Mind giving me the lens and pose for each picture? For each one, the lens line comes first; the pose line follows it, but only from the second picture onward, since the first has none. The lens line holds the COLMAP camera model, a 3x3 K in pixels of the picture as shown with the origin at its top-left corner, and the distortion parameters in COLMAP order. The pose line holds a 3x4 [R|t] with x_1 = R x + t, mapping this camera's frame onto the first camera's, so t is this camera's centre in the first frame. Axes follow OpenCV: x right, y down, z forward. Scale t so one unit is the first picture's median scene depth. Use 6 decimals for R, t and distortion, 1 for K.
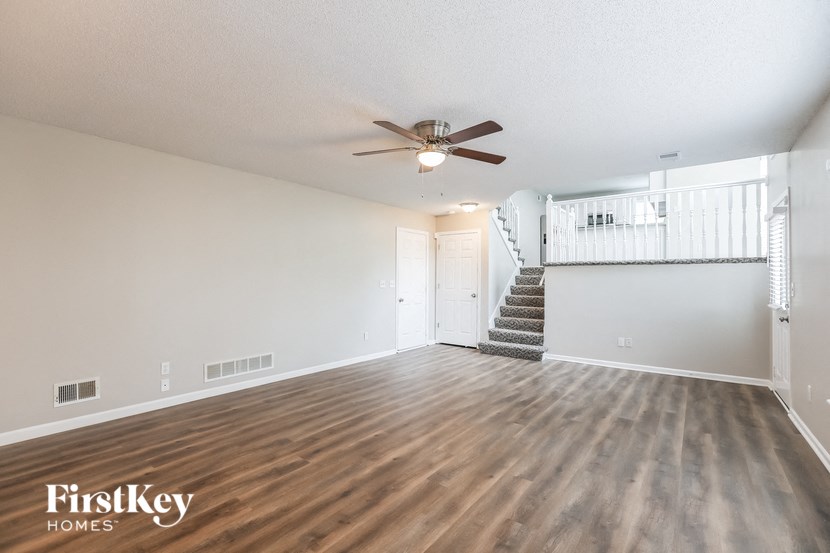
lens RADIAL K [[390.2, 0, 412.3], [0, 390.2, 276.5], [0, 0, 1]] dist [-0.027348, 0.001871]
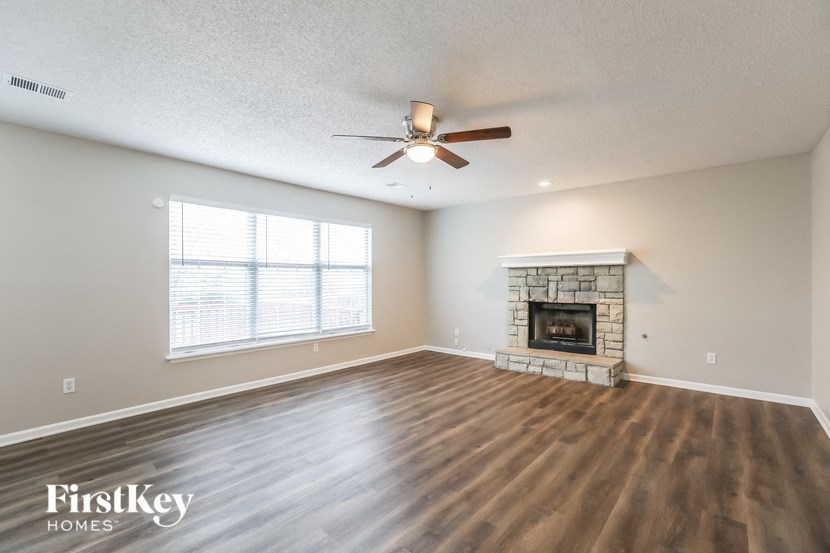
lens RADIAL K [[390.2, 0, 414.4], [0, 390.2, 279.2], [0, 0, 1]] dist [-0.027348, 0.001871]
pose [[-0.998959, -0.002912, 0.045520, 0.024615], [-0.003364, 0.999946, -0.009846, 0.016323], [-0.045489, -0.009989, -0.998915, 2.160577]]
